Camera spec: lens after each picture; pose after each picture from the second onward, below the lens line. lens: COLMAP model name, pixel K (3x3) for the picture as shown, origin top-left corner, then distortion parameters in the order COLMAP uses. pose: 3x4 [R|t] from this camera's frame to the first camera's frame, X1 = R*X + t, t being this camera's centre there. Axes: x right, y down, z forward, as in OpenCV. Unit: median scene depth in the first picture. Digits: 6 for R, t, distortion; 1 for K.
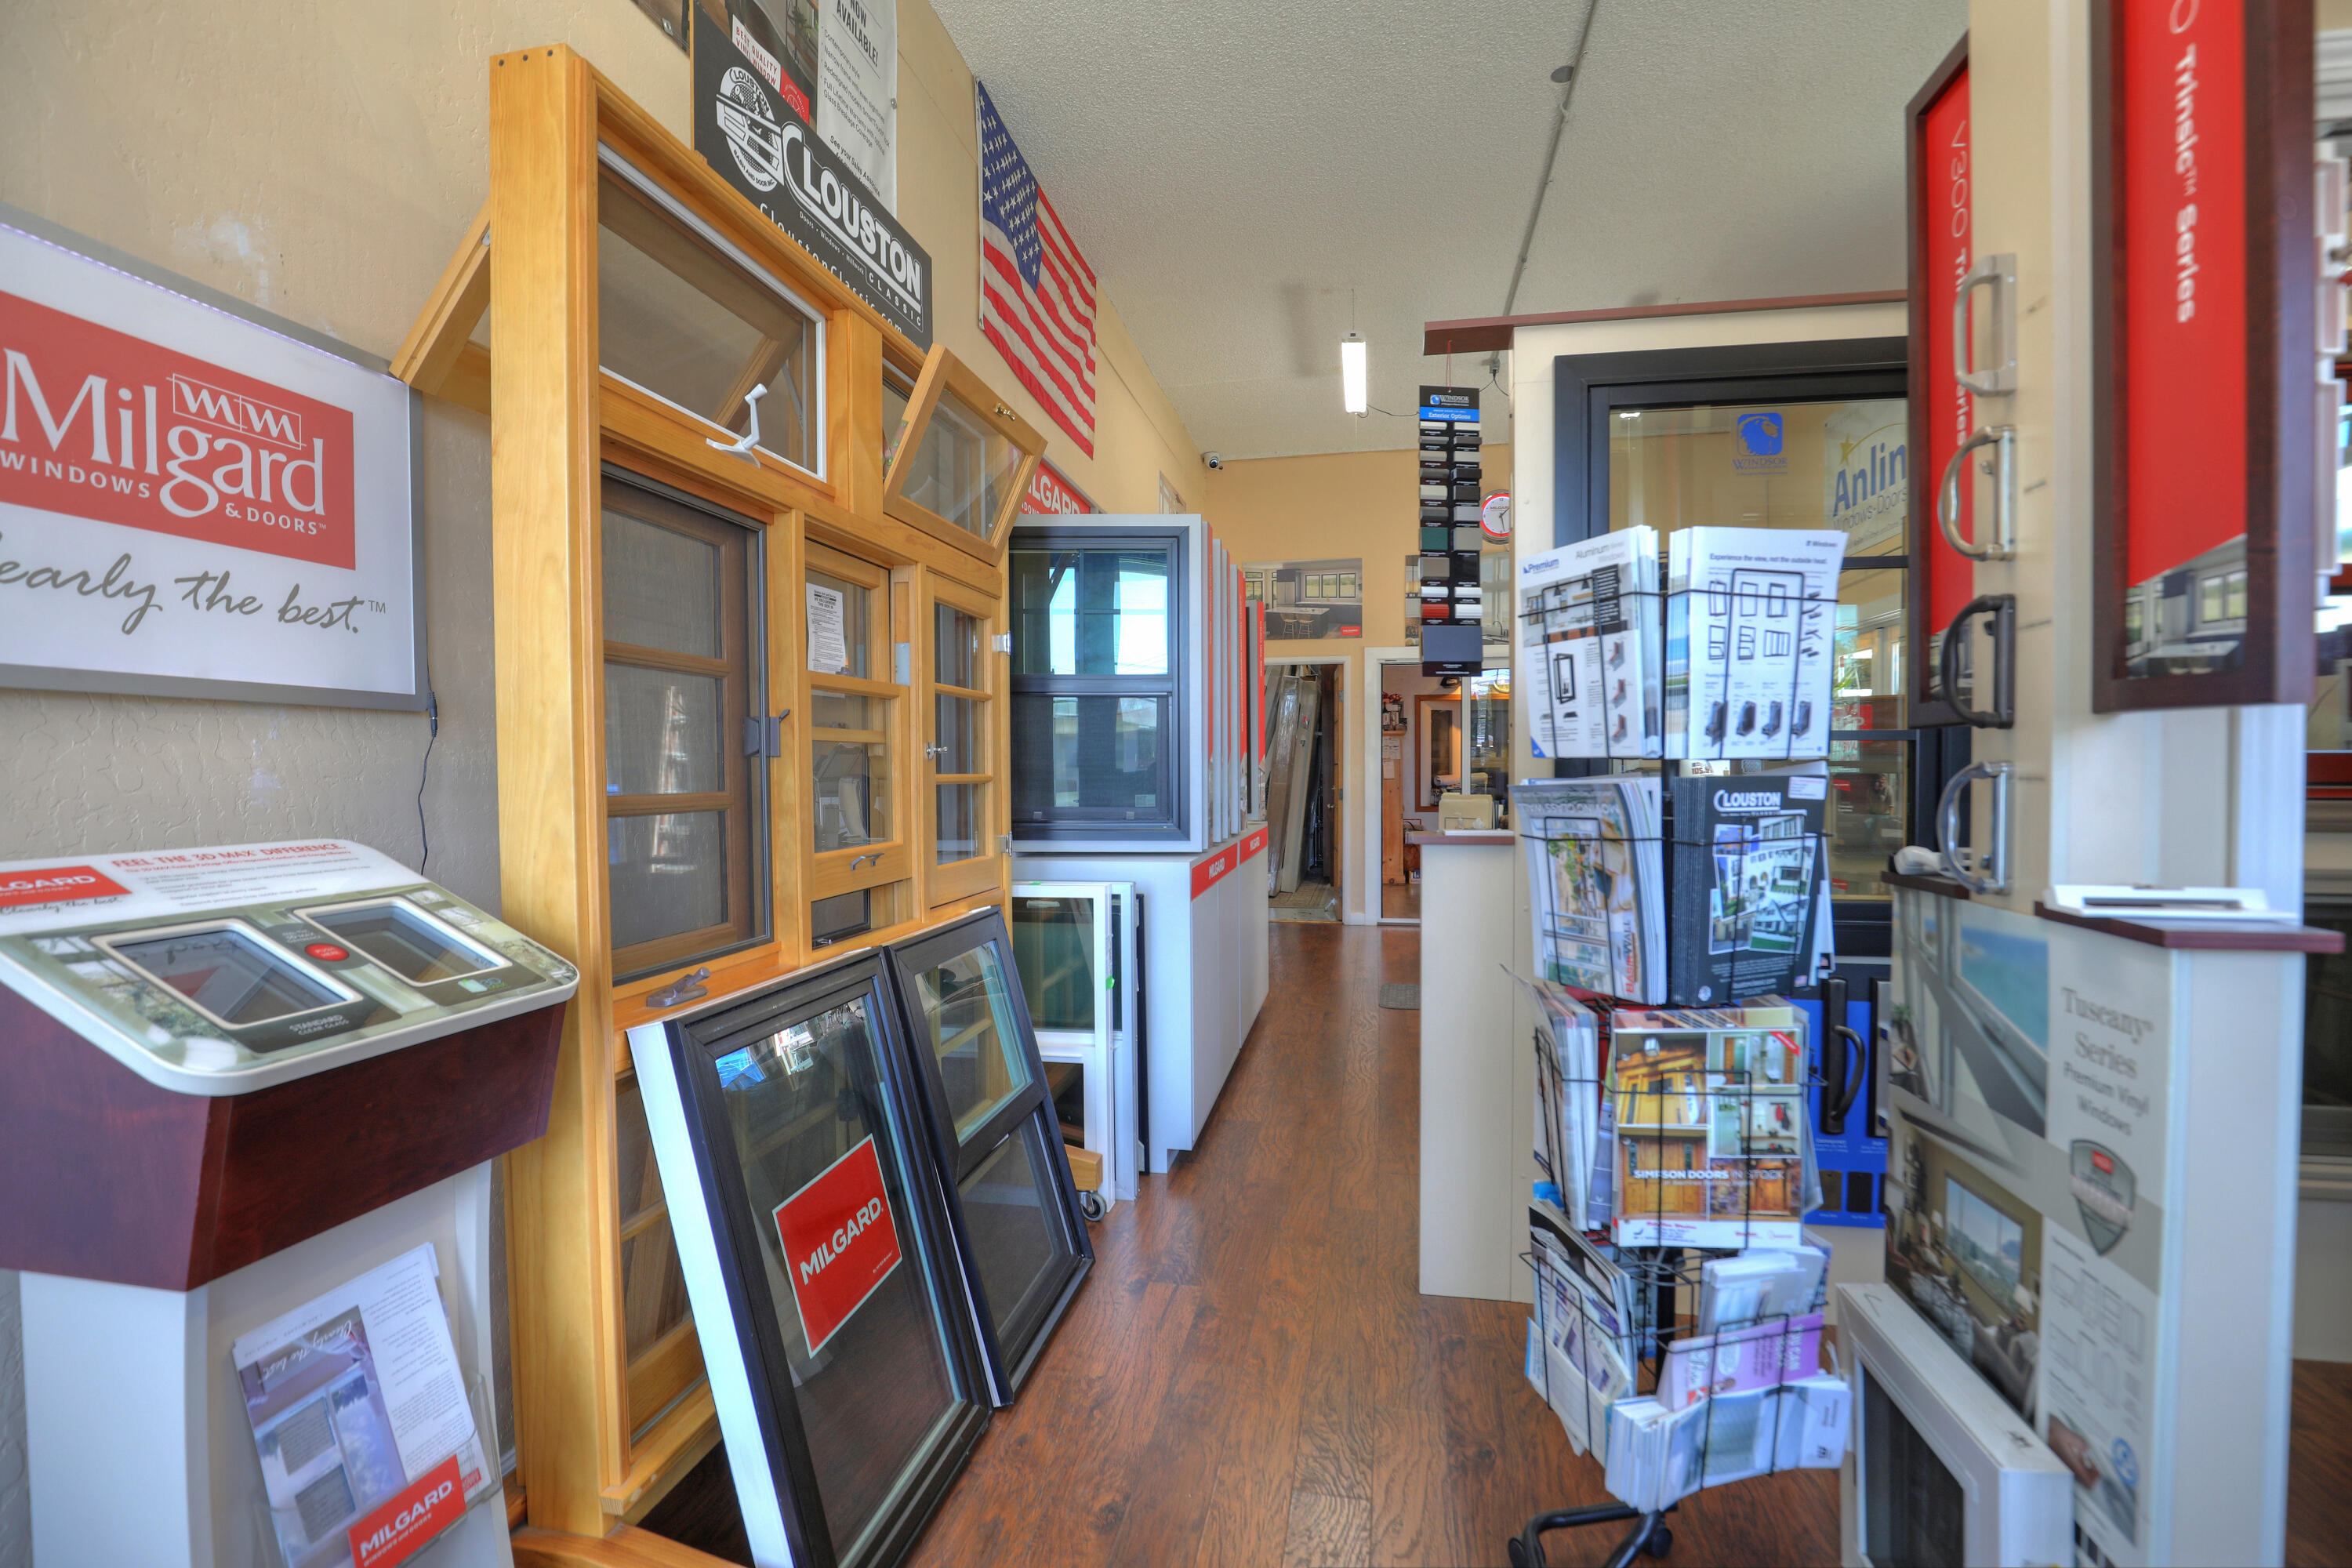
lens RADIAL K [[1061.8, 0, 1176.0], [0, 1061.8, 784.0], [0, 0, 1]] dist [-0.041860, 0.005324]
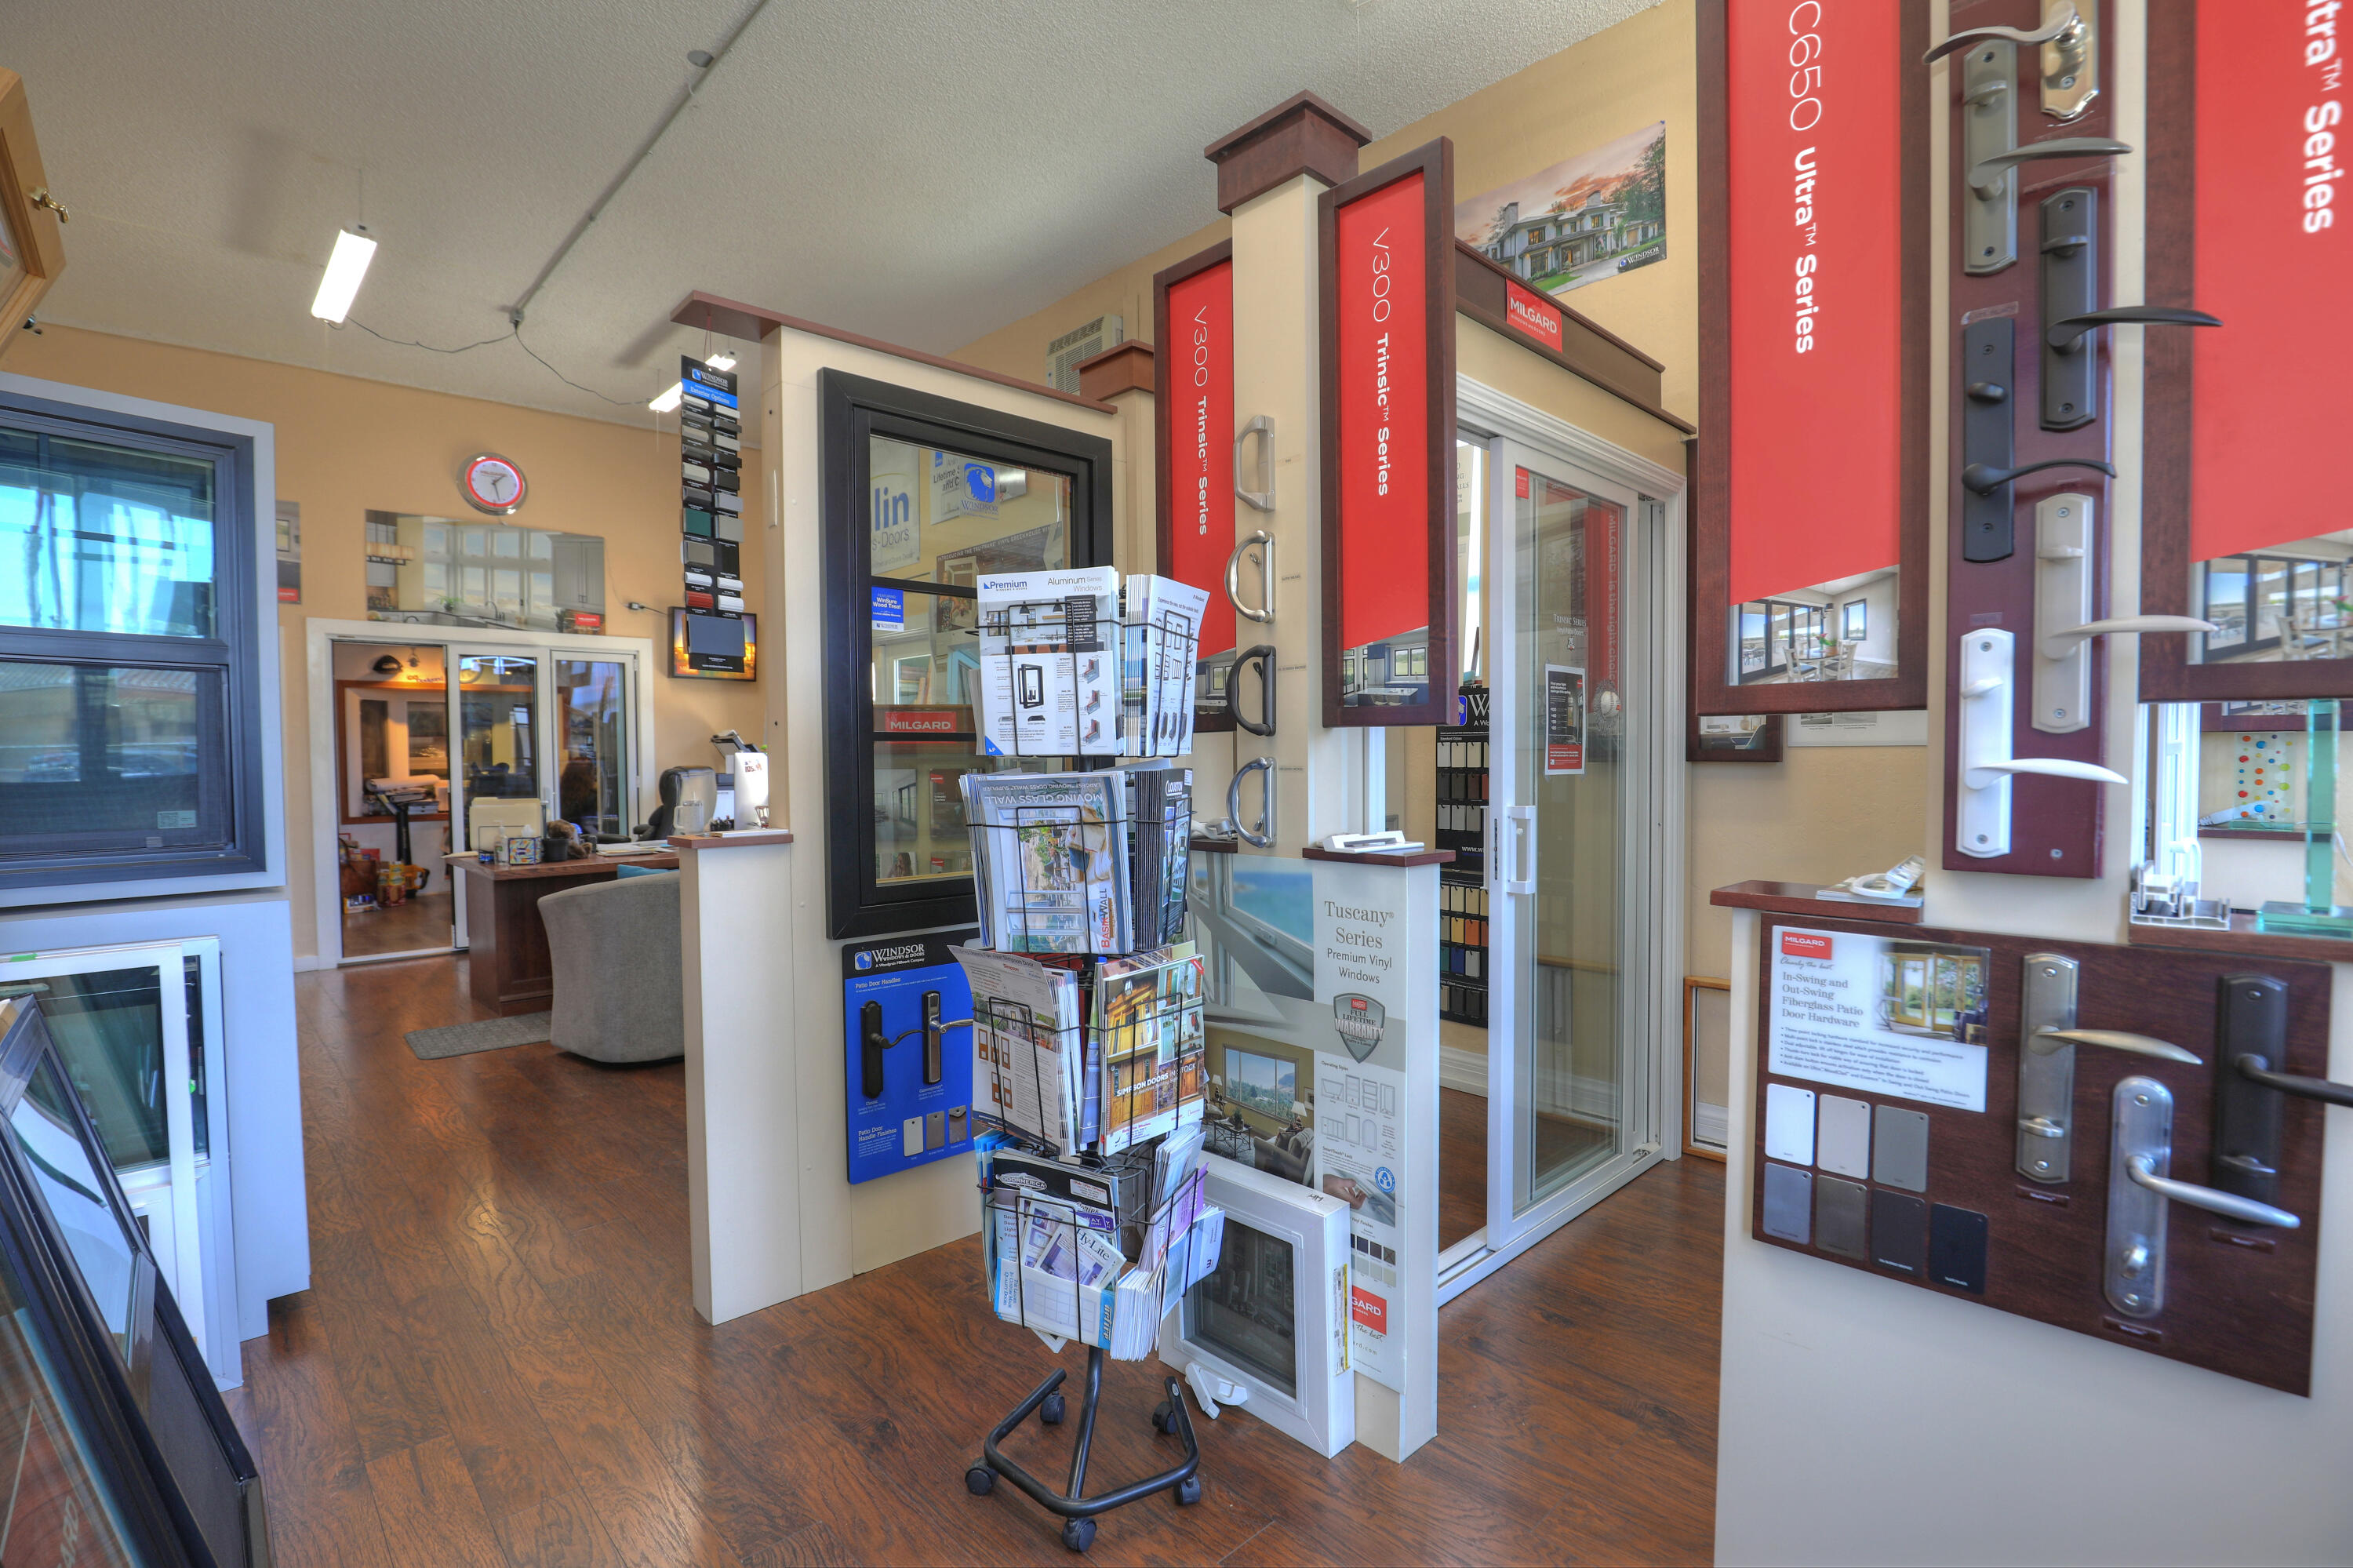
lens RADIAL K [[1062.2, 0, 1176.5], [0, 1062.2, 784.0], [0, 0, 1]] dist [-0.041860, 0.005324]
pose [[0.579200, -0.021237, 0.814909, -0.513073], [0.020471, 0.999724, 0.011504, -0.003933], [-0.814928, 0.010019, 0.579475, 0.214699]]
